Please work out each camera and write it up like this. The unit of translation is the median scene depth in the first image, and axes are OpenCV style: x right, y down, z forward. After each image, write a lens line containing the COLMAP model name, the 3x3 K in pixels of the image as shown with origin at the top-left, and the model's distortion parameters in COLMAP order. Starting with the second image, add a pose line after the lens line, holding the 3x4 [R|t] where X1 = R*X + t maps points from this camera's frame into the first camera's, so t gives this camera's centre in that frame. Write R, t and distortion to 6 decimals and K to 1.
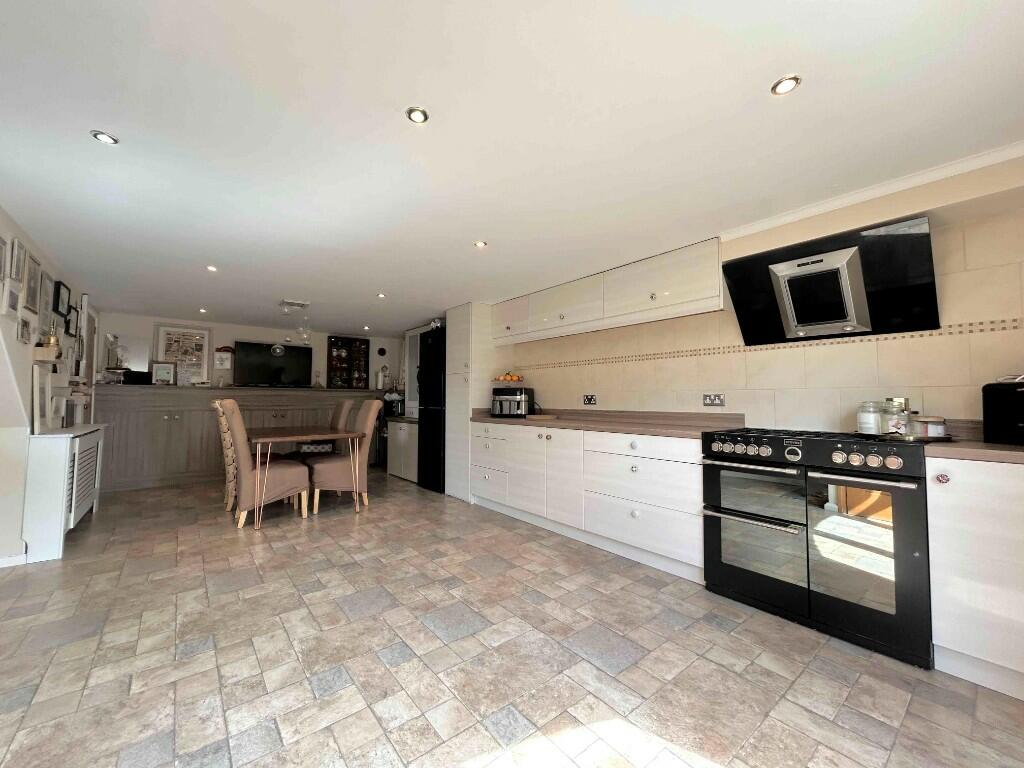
lens RADIAL K [[416.4, 0, 508.9], [0, 416.4, 377.9], [0, 0, 1]] dist [-0.000627, -0.000054]
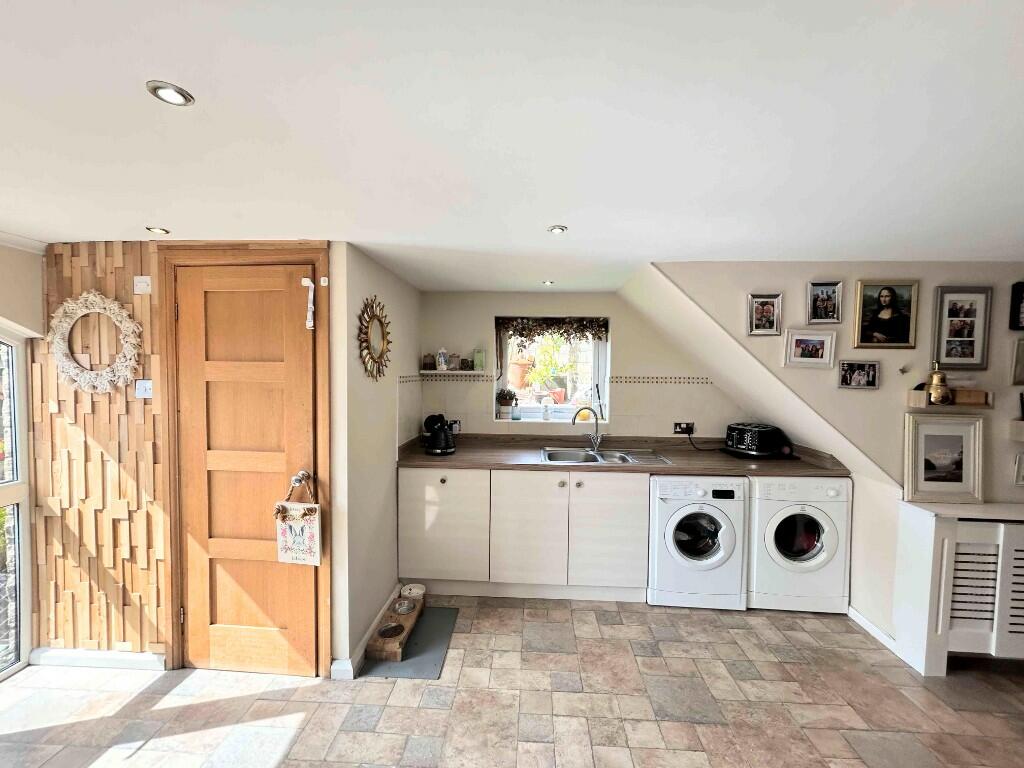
lens RADIAL K [[409.6, 0, 512.0], [0, 409.6, 384.0], [0, 0, 1]] dist [-0.000483, -0.000366]
pose [[-0.665977, 0.019271, -0.745724, -0.037131], [0.031286, 0.999508, -0.002111, -0.078034], [0.745316, -0.024736, -0.666252, 0.680360]]
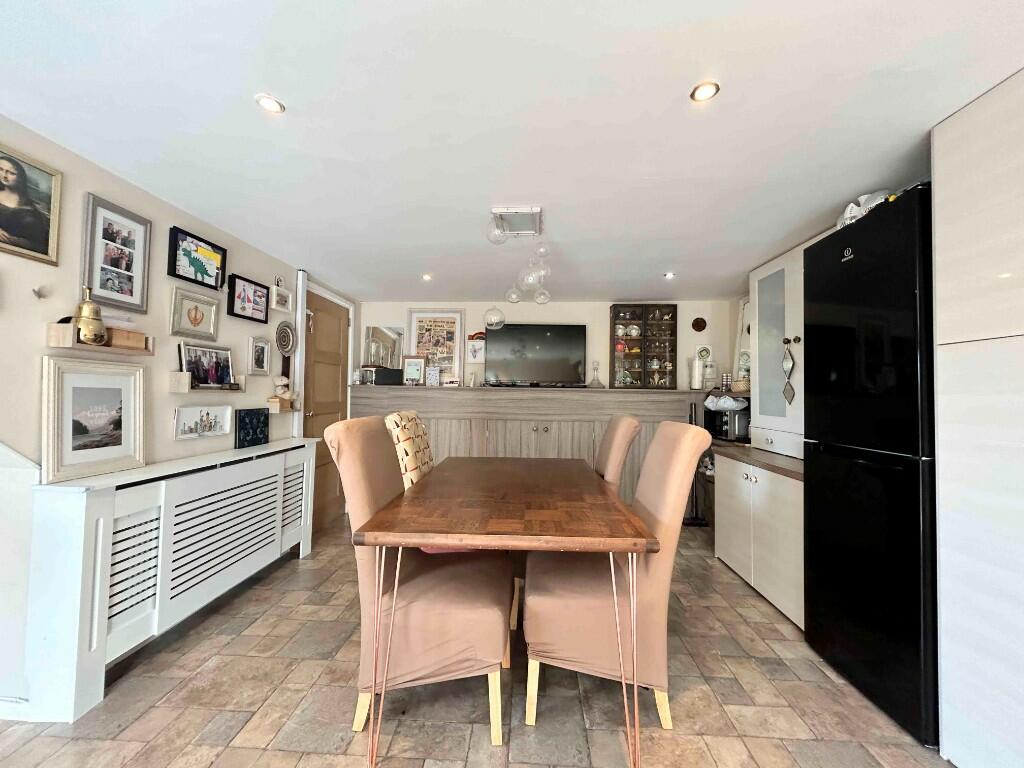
lens RADIAL K [[409.6, 0, 512.0], [0, 409.6, 384.0], [0, 0, 1]] dist [-0.000483, -0.000366]
pose [[0.753188, -0.005640, -0.657781, -0.225943], [0.023598, 0.999551, 0.018450, 0.006544], [0.657382, -0.029418, 0.752983, 0.707004]]
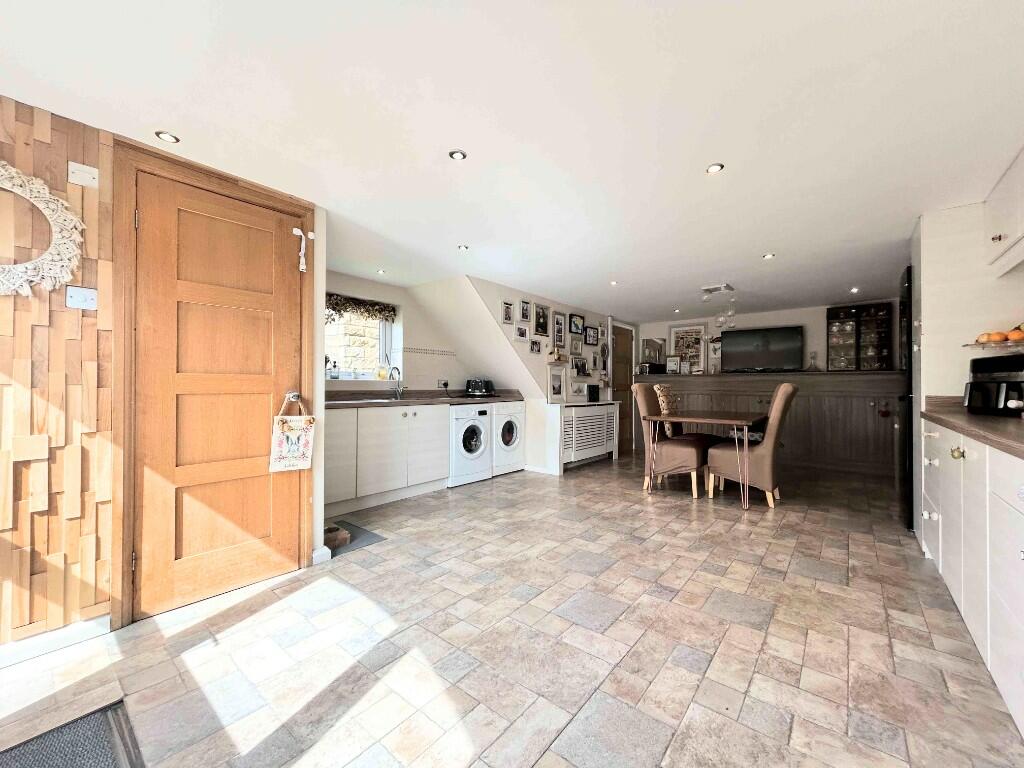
lens RADIAL K [[409.6, 0, 512.0], [0, 409.6, 384.0], [0, 0, 1]] dist [-0.000483, -0.000366]
pose [[0.205346, -0.005236, -0.978675, 0.402404], [0.050215, 0.998725, 0.005193, 0.023411], [0.977400, -0.050211, 0.205347, 0.339920]]
